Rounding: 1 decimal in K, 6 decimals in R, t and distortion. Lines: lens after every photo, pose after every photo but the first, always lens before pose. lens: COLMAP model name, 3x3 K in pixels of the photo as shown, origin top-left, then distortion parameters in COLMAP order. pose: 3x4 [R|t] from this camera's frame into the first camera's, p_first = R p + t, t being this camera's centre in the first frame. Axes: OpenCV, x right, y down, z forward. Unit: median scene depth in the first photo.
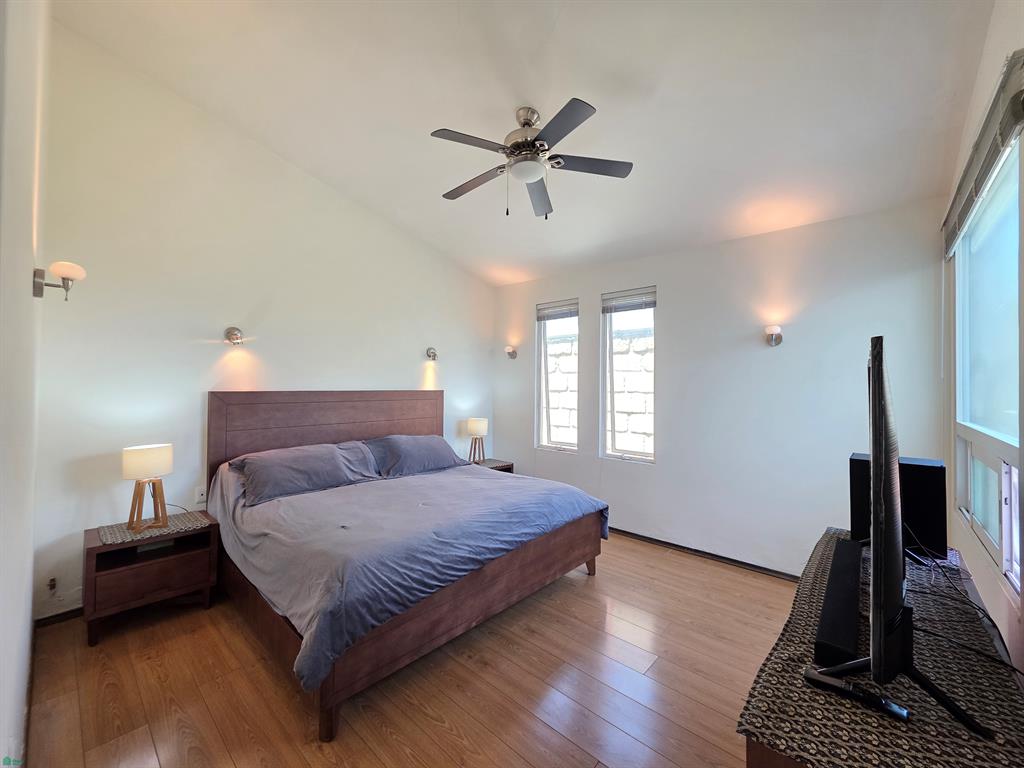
lens RADIAL K [[408.5, 0, 509.4], [0, 408.5, 379.9], [0, 0, 1]] dist [0.018958, 0.000004]
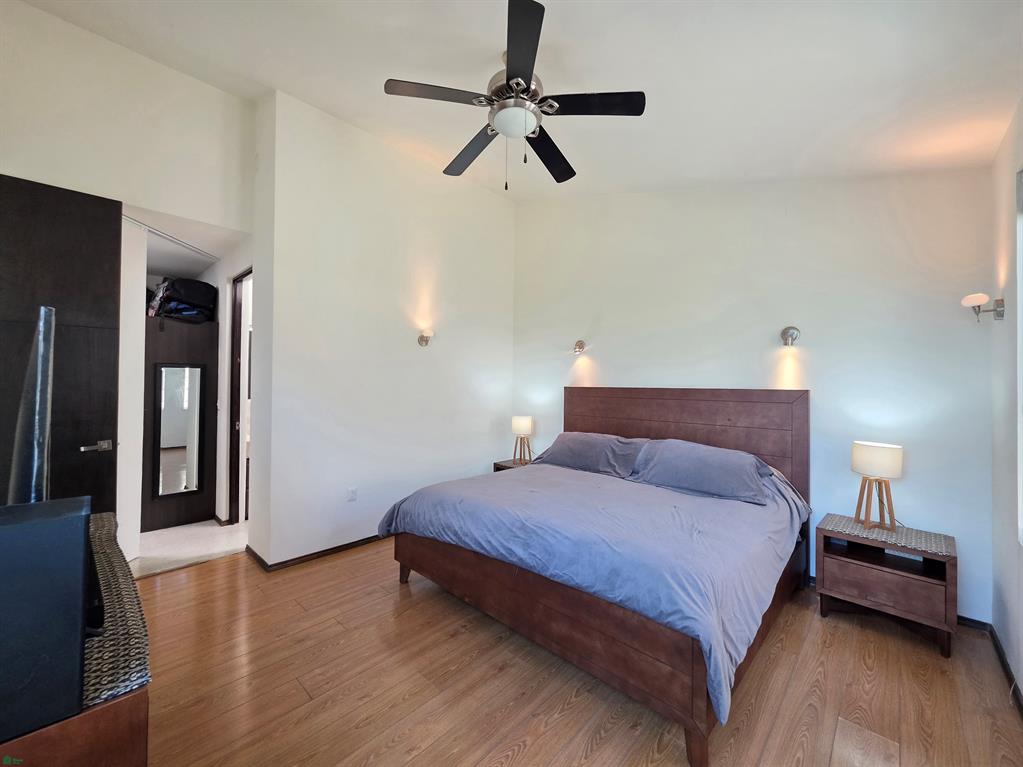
lens RADIAL K [[408.1, 0, 518.2], [0, 408.1, 379.2], [0, 0, 1]] dist [0.018958, 0.000004]
pose [[0.009608, -0.017975, -0.999792, 0.710917], [0.005108, 0.999826, -0.017926, 0.026757], [0.999941, -0.004935, 0.009698, 0.804004]]
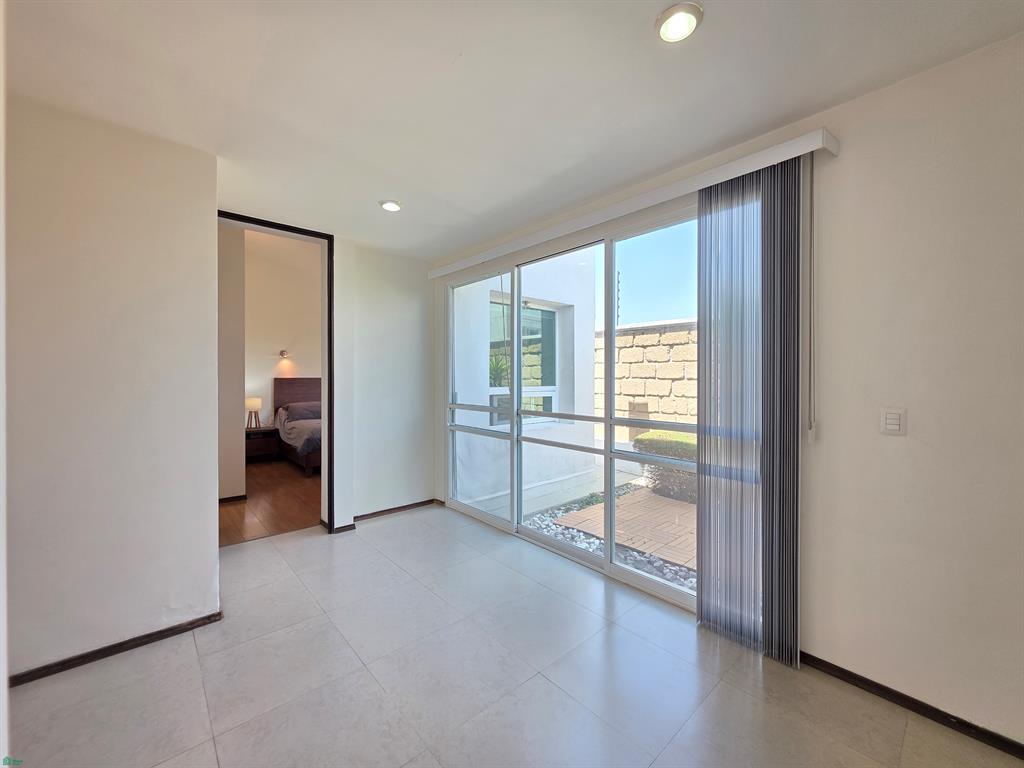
lens RADIAL K [[408.5, 0, 515.7], [0, 408.5, 380.7], [0, 0, 1]] dist [0.018958, 0.000004]
pose [[0.993783, -0.005520, -0.111201, 0.933691], [0.008320, 0.999659, 0.024732, -0.002050], [0.111026, -0.025503, 0.993490, -1.219298]]
